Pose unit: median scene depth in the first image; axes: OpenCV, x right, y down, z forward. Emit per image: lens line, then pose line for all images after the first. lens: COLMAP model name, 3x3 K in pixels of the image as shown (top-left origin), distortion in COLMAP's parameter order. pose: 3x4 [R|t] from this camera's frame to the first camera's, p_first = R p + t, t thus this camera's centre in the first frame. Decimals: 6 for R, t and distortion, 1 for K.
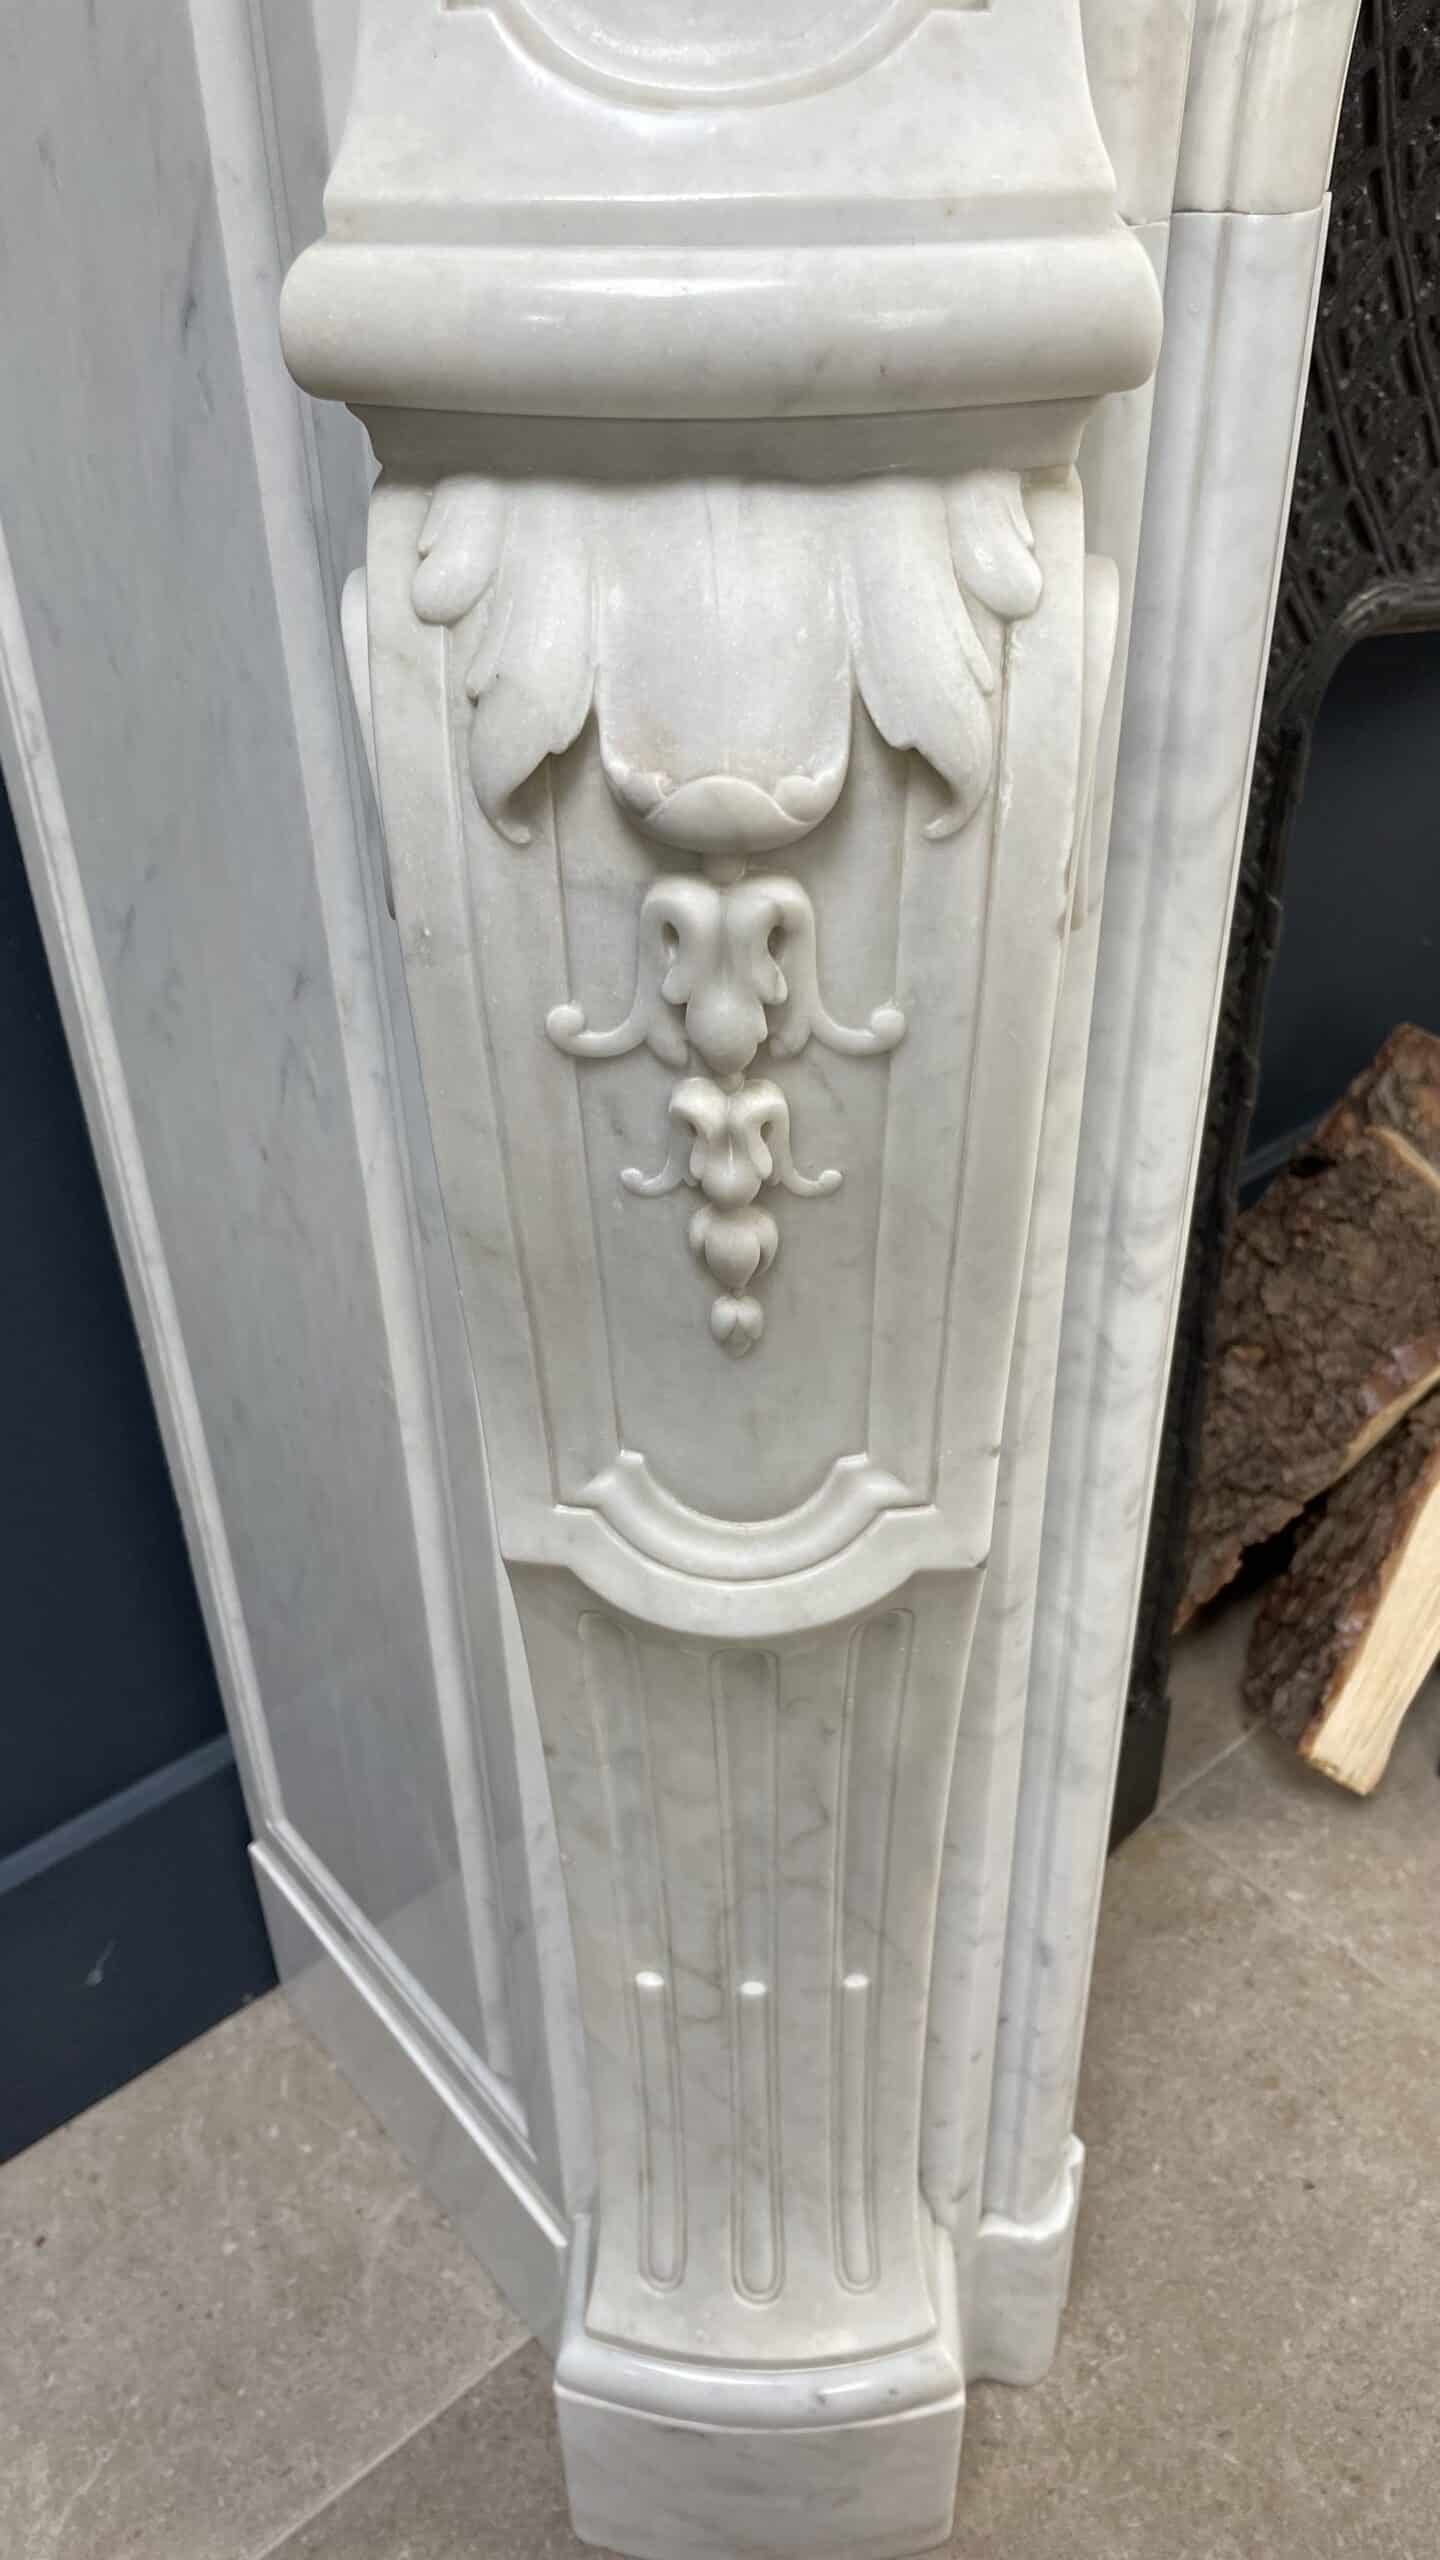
lens RADIAL K [[1963.5, 0, 735.7], [0, 1963.5, 1272.2], [0, 0, 1]] dist [0.081677, -0.116740]
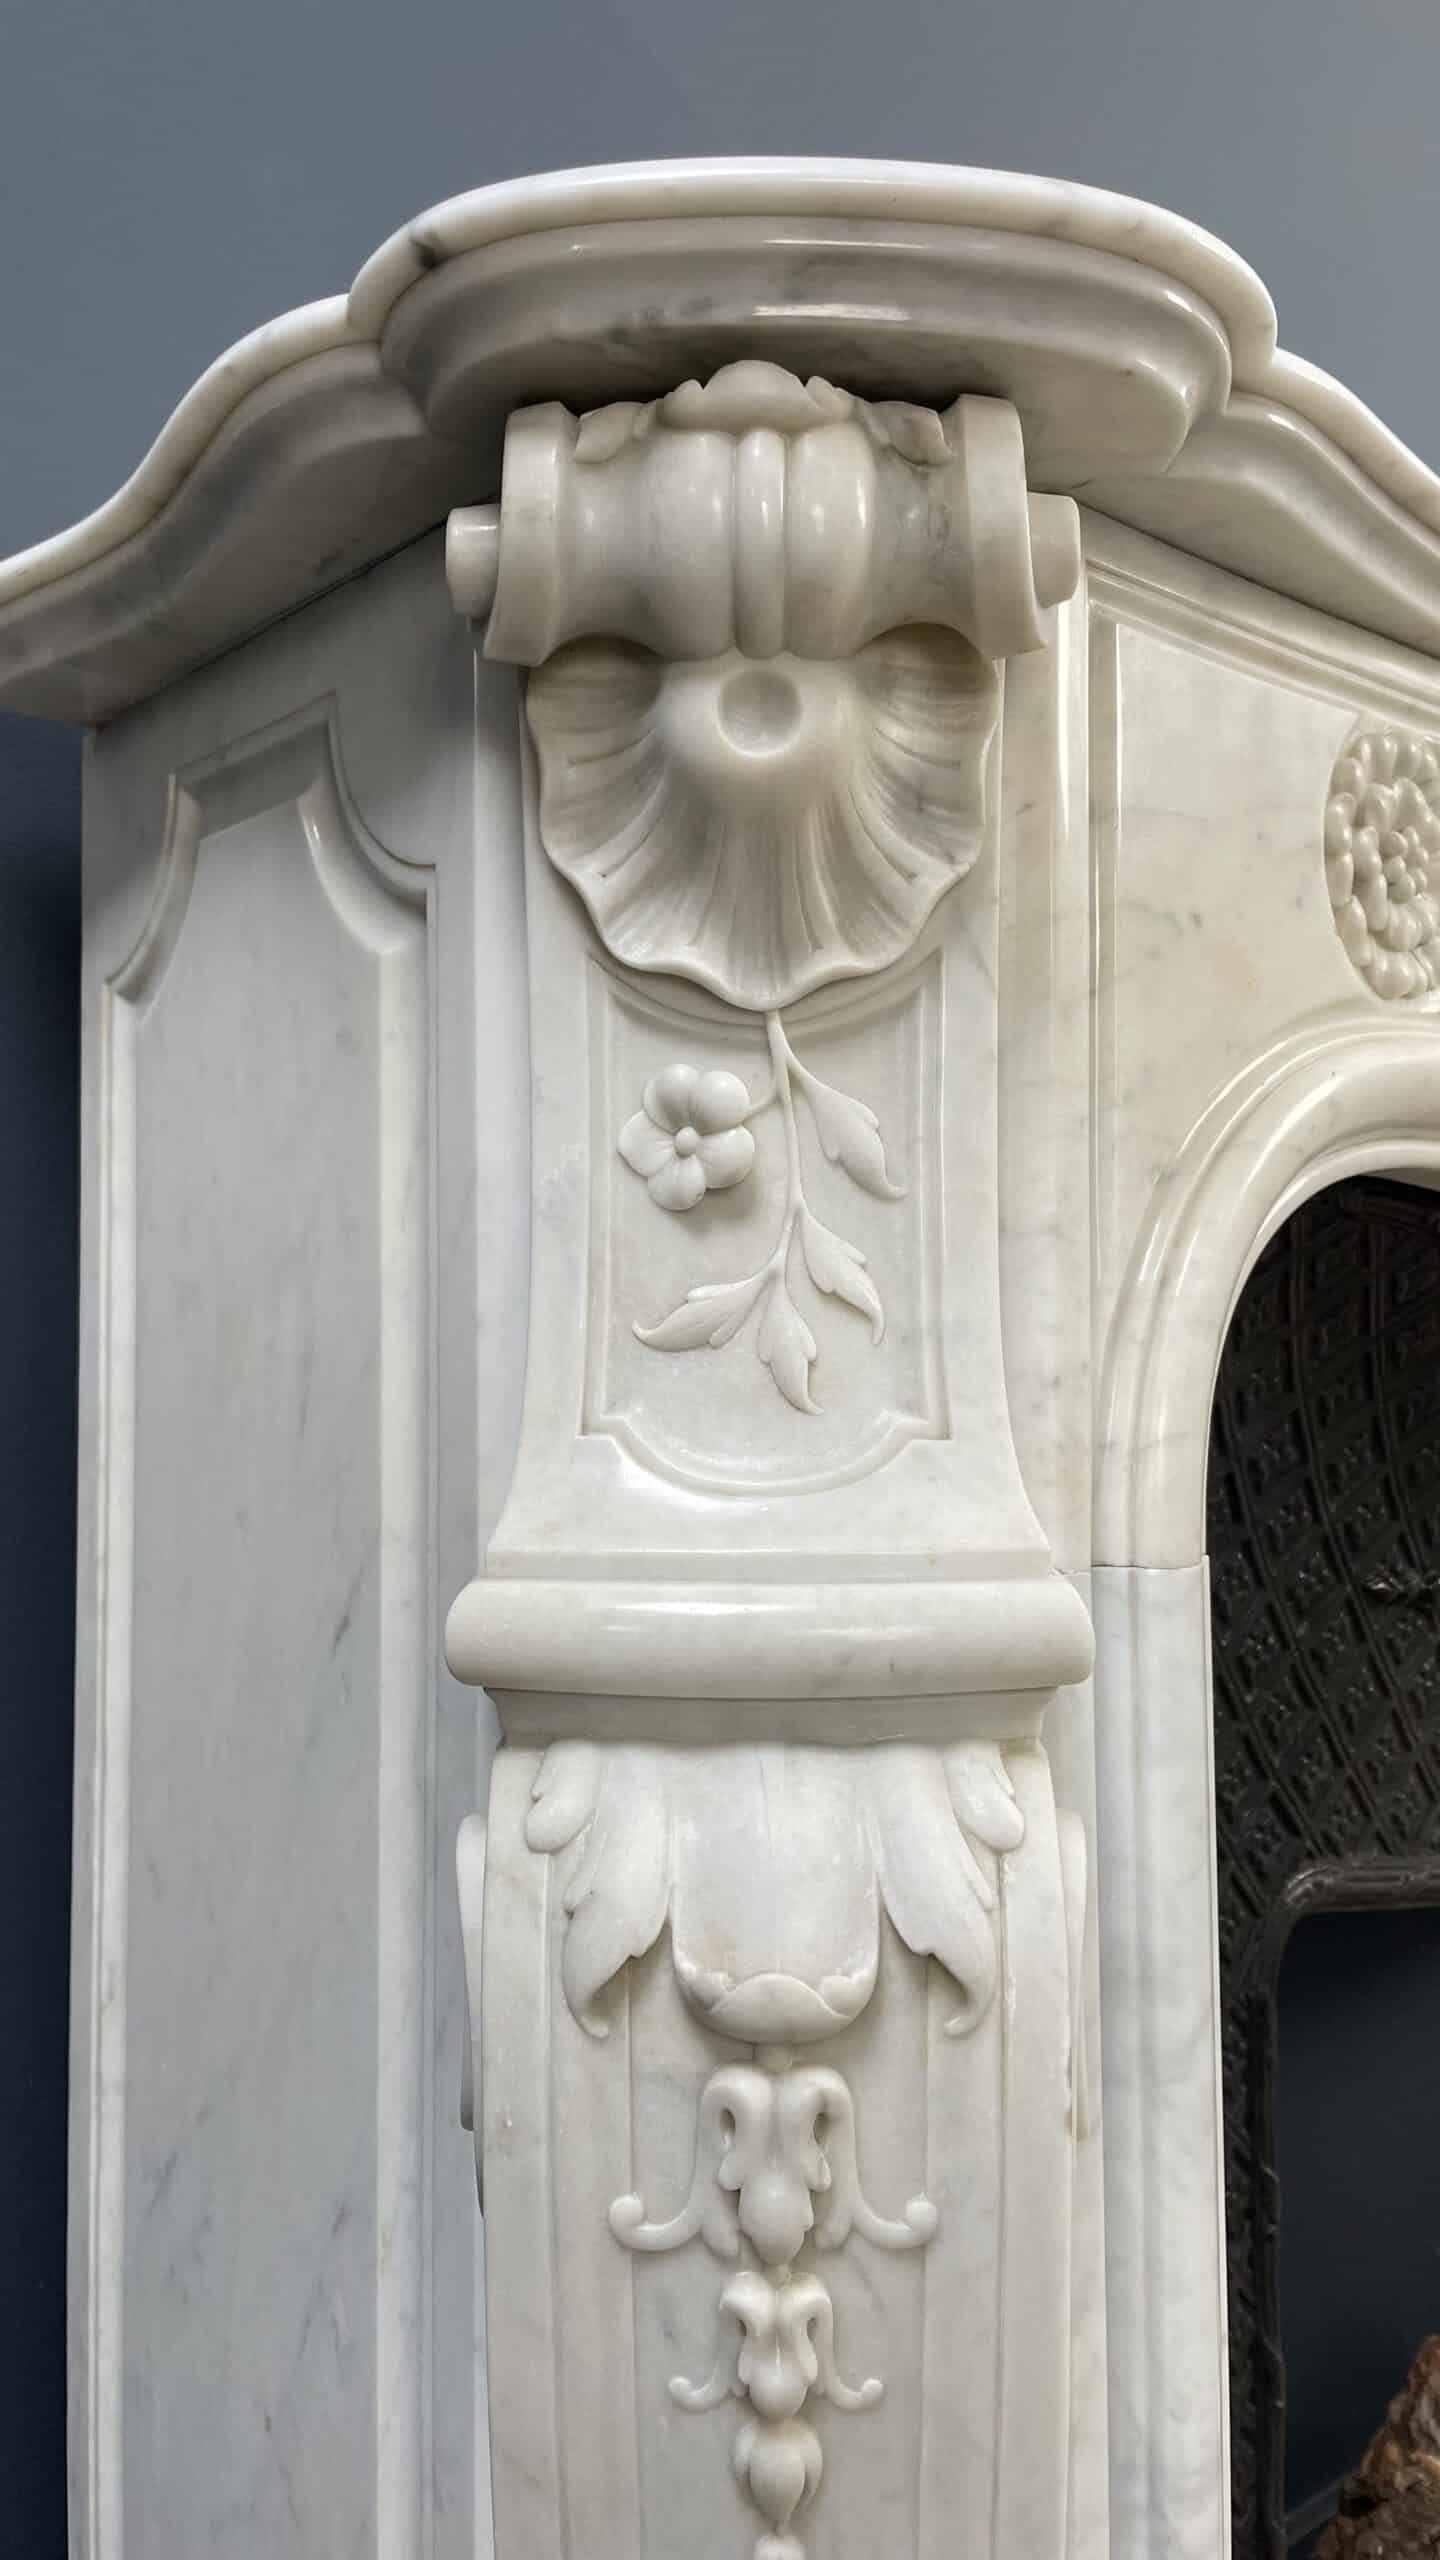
lens RADIAL K [[1963.5, 0, 729.4], [0, 1963.5, 1256.9], [0, 0, 1]] dist [0.081677, -0.116740]
pose [[0.999870, 0.010419, 0.012315, -0.048437], [-0.000888, 0.797810, -0.602908, 0.114394], [-0.016106, 0.602818, 0.797716, -0.203301]]
